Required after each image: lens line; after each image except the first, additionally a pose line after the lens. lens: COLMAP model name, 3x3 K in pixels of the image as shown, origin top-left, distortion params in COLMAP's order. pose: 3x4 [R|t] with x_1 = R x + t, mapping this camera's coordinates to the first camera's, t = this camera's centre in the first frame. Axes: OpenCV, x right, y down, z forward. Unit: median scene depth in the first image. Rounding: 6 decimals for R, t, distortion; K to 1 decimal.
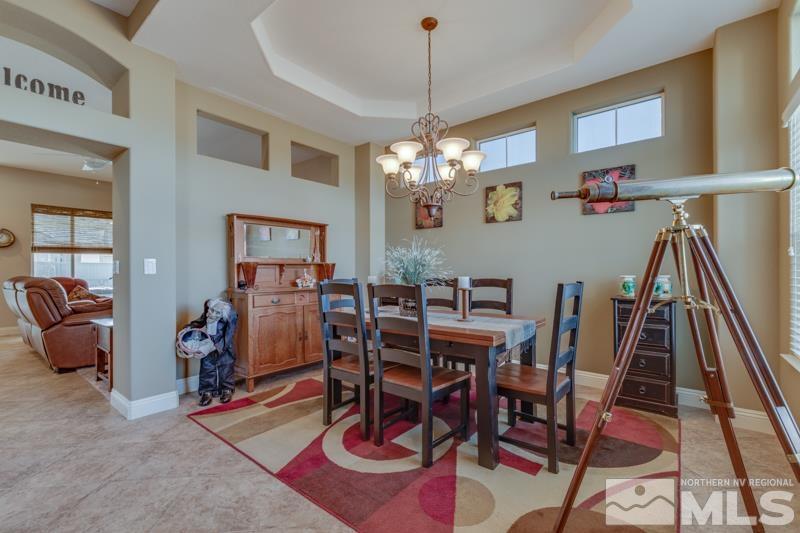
lens RADIAL K [[343.8, 0, 400.0], [0, 343.8, 266.5], [0, 0, 1]] dist [0.001408, 0.000131]
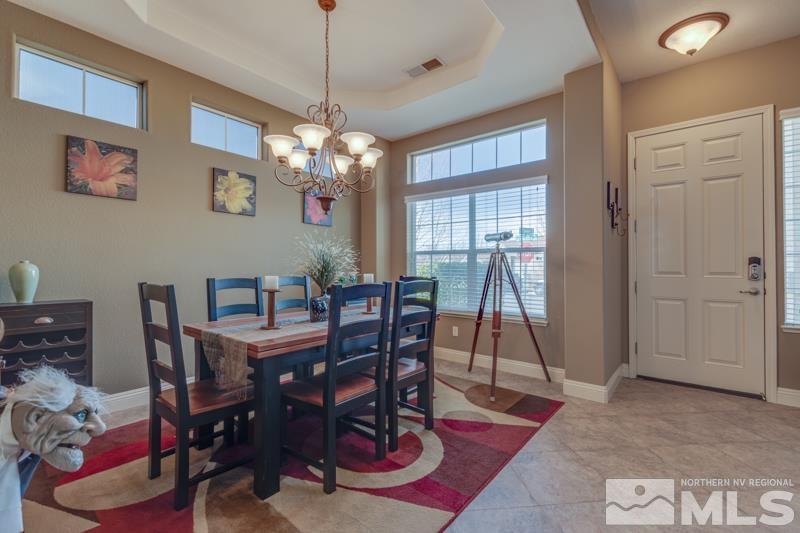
lens RADIAL K [[356.2, 0, 397.0], [0, 356.2, 269.9], [0, 0, 1]] dist [0.011635, -0.000451]
pose [[0.018098, -0.000376, 0.999836, -0.631057], [-0.009350, 0.999956, 0.000545, 0.009576], [-0.999792, -0.009359, 0.018094, 0.582441]]
